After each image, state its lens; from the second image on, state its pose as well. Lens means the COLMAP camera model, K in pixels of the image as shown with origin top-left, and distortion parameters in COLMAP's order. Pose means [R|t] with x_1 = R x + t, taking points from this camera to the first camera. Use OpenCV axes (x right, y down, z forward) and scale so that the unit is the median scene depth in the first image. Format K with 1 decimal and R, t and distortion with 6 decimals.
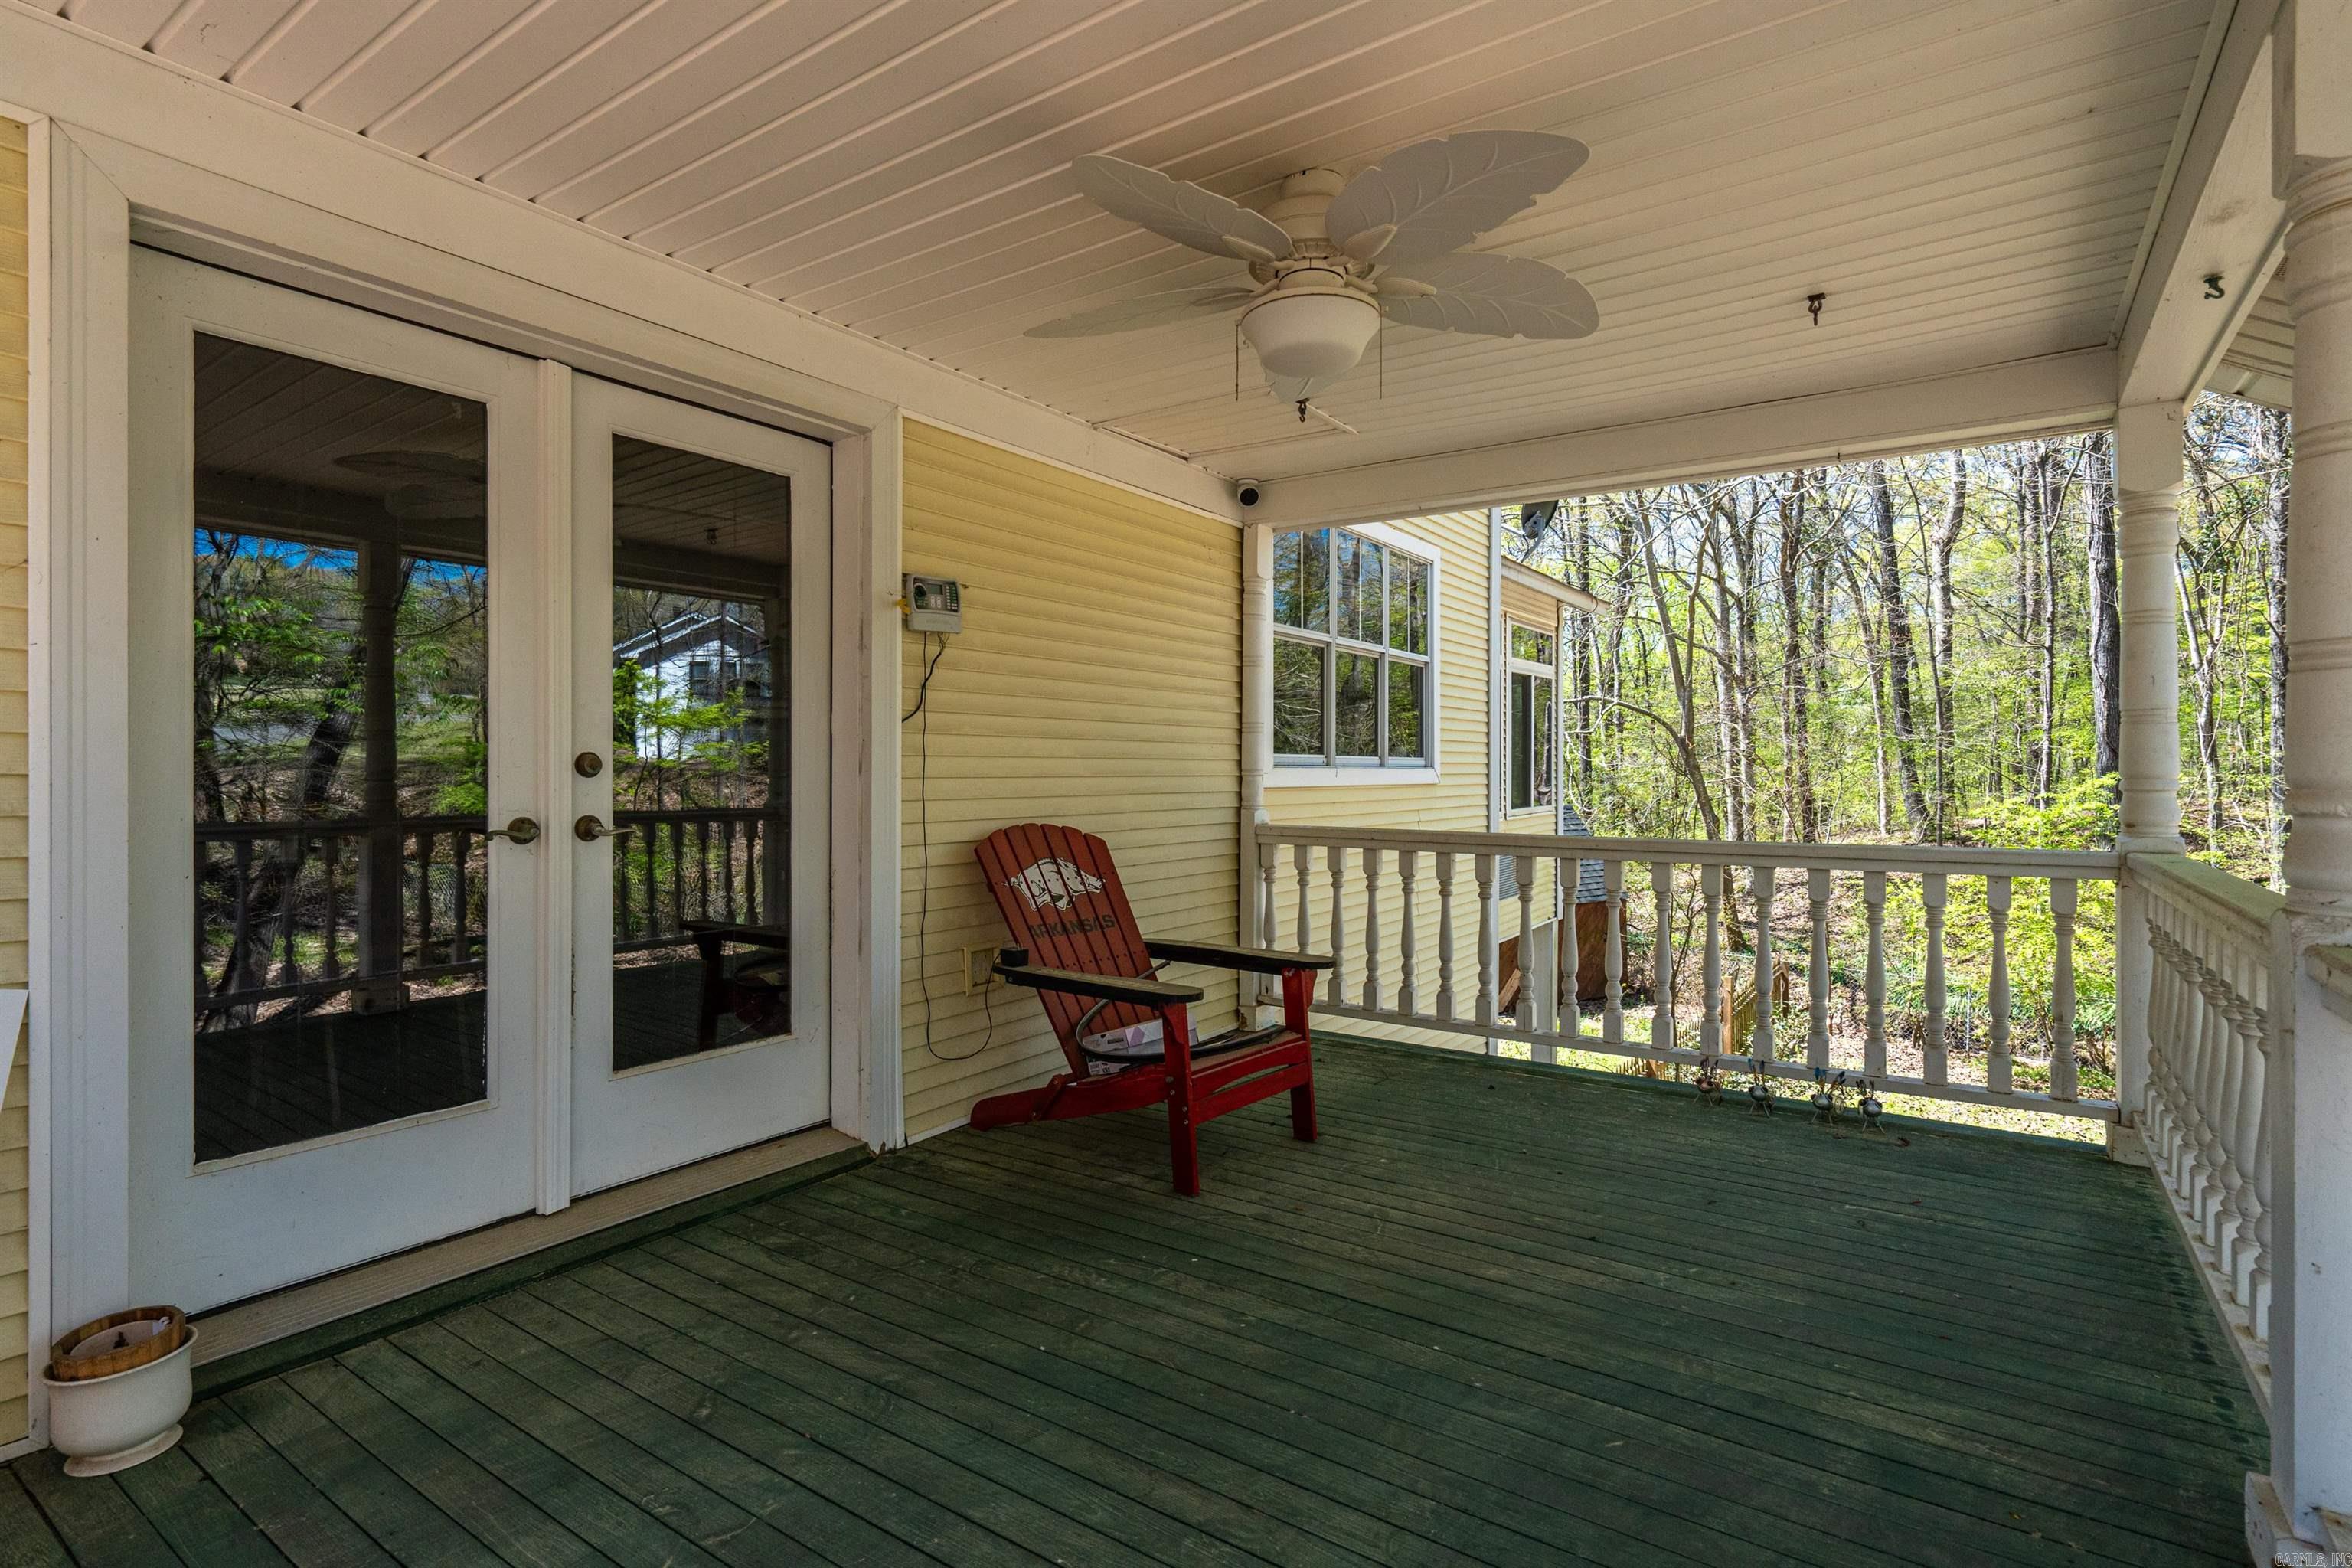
lens RADIAL K [[1079.8, 0, 1176.4], [0, 1079.8, 782.1], [0, 0, 1]] dist [-0.005860, -0.002159]
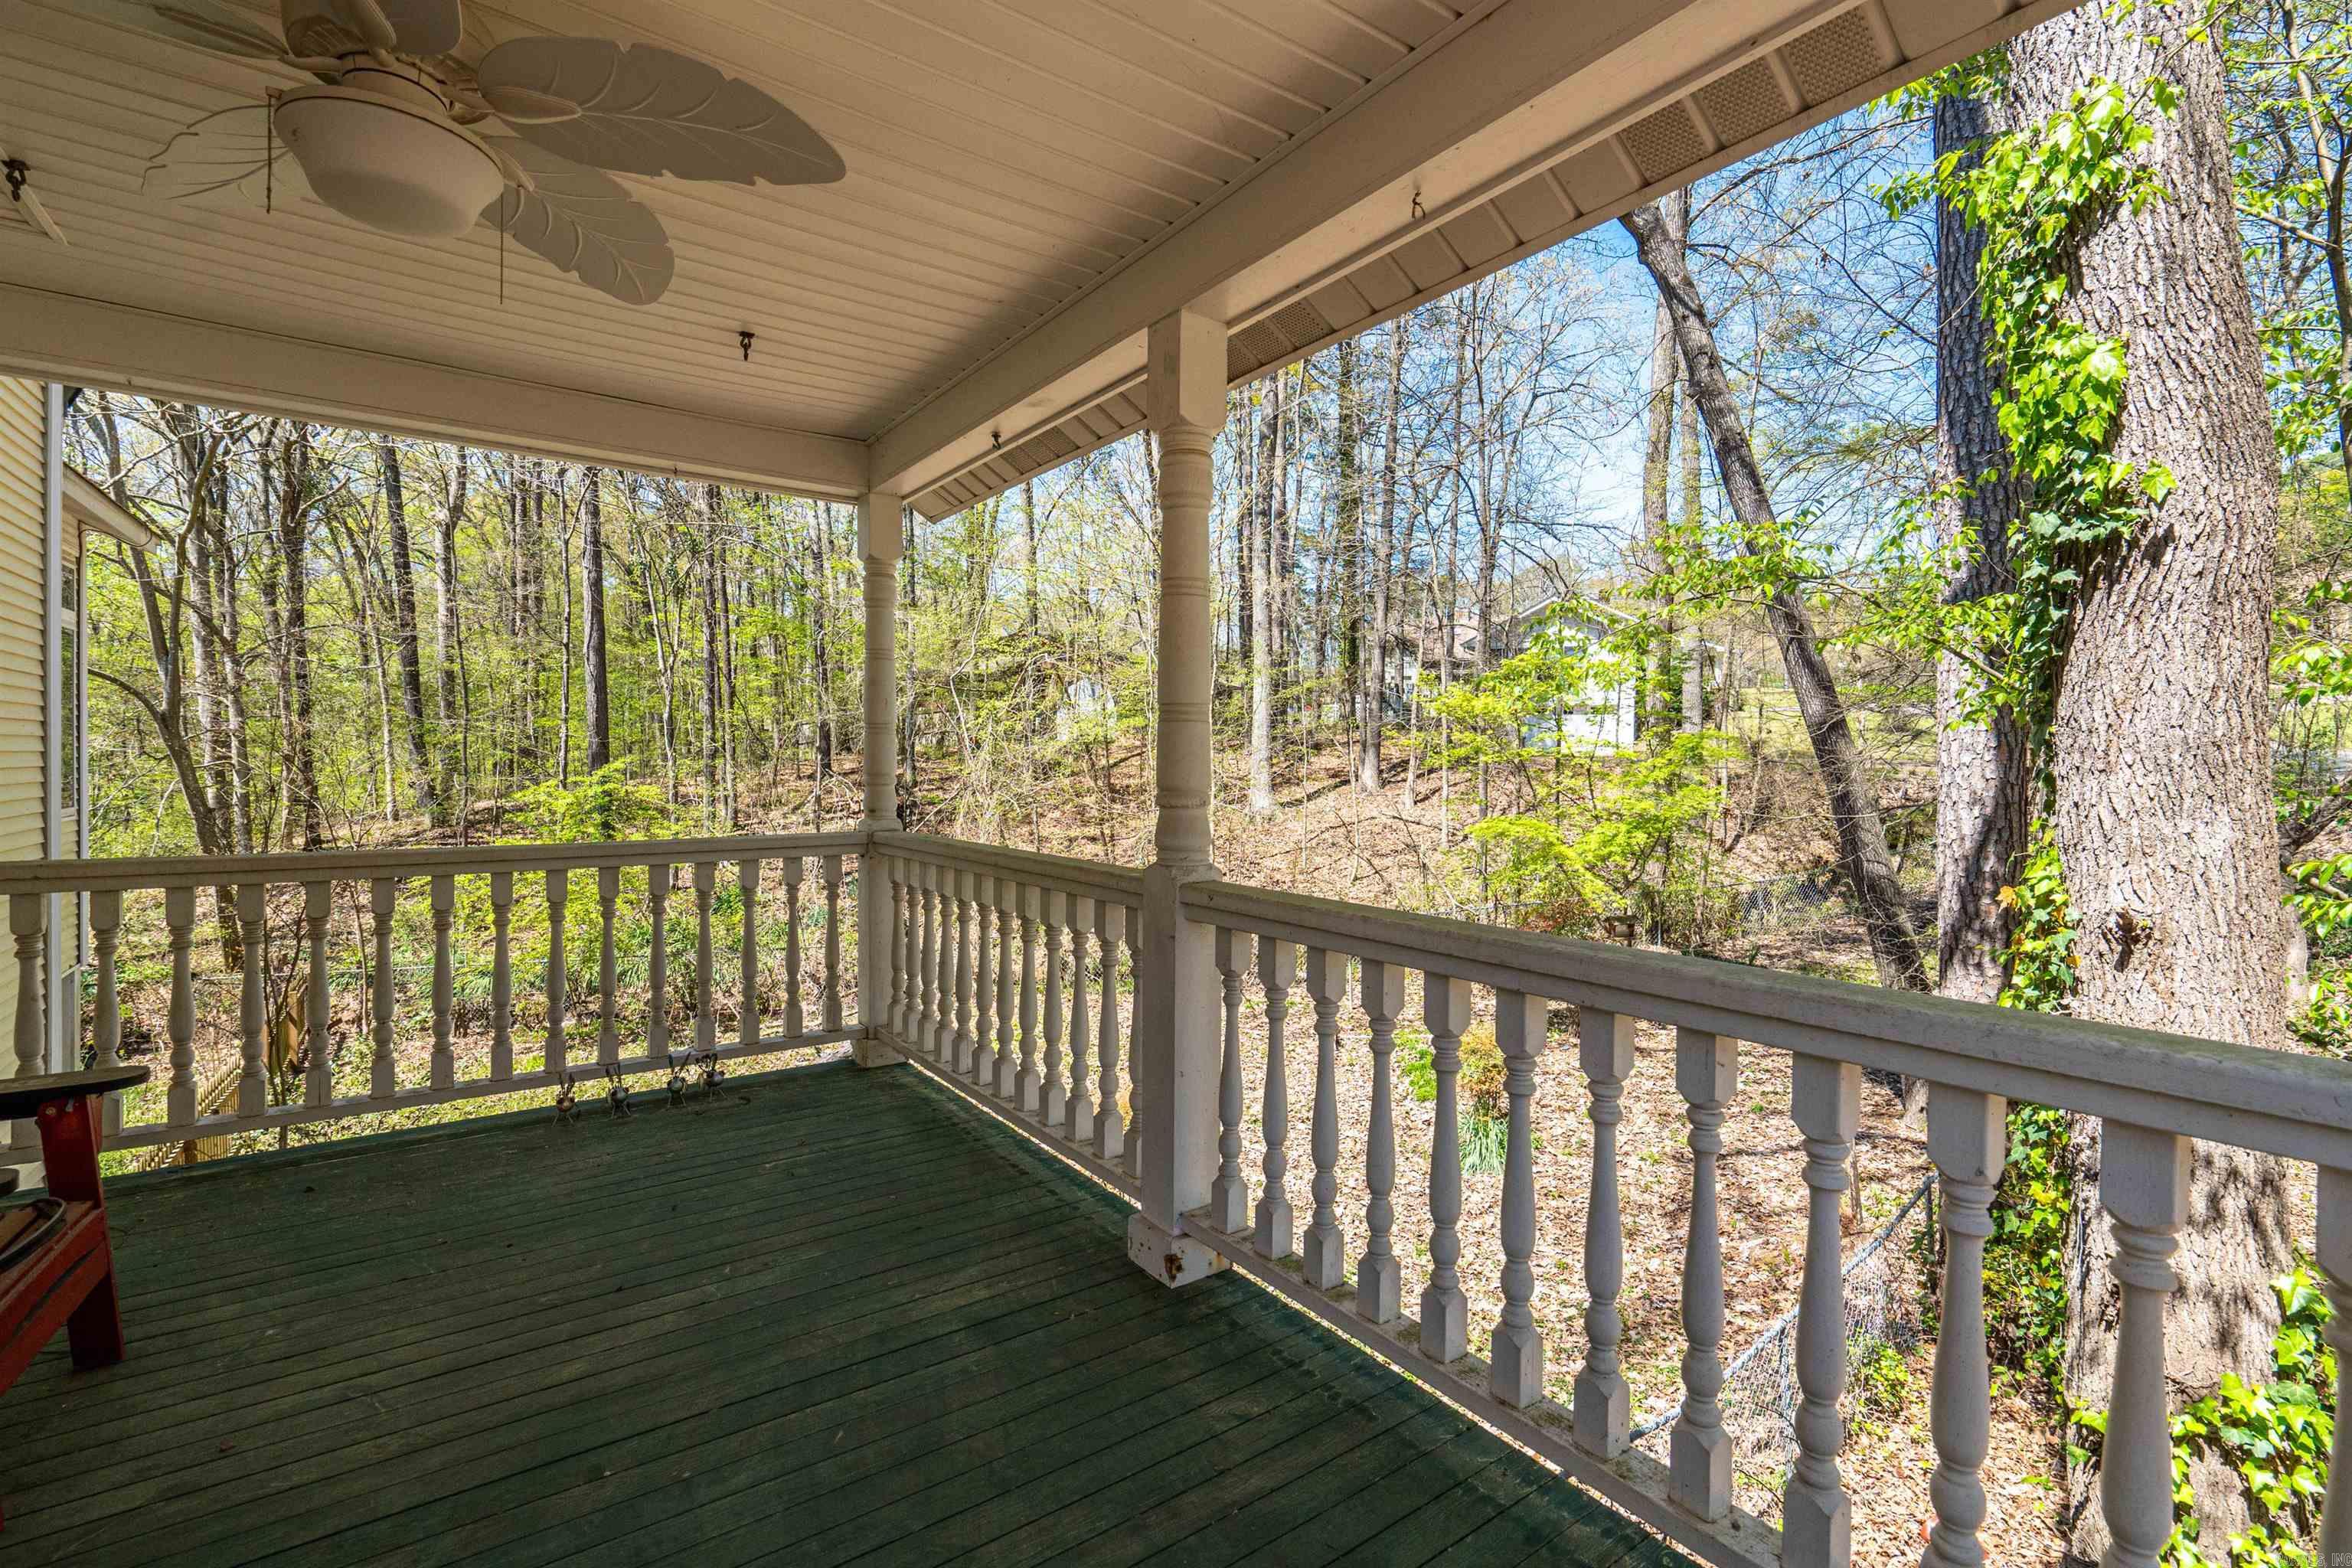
lens RADIAL K [[1079.8, 0, 1176.1], [0, 1079.8, 764.8], [0, 0, 1]] dist [-0.005860, -0.002159]
pose [[0.344494, -0.004735, 0.938776, -0.274223], [0.004423, 0.999984, 0.003421, -0.028792], [-0.938778, 0.002973, 0.344510, 0.186054]]
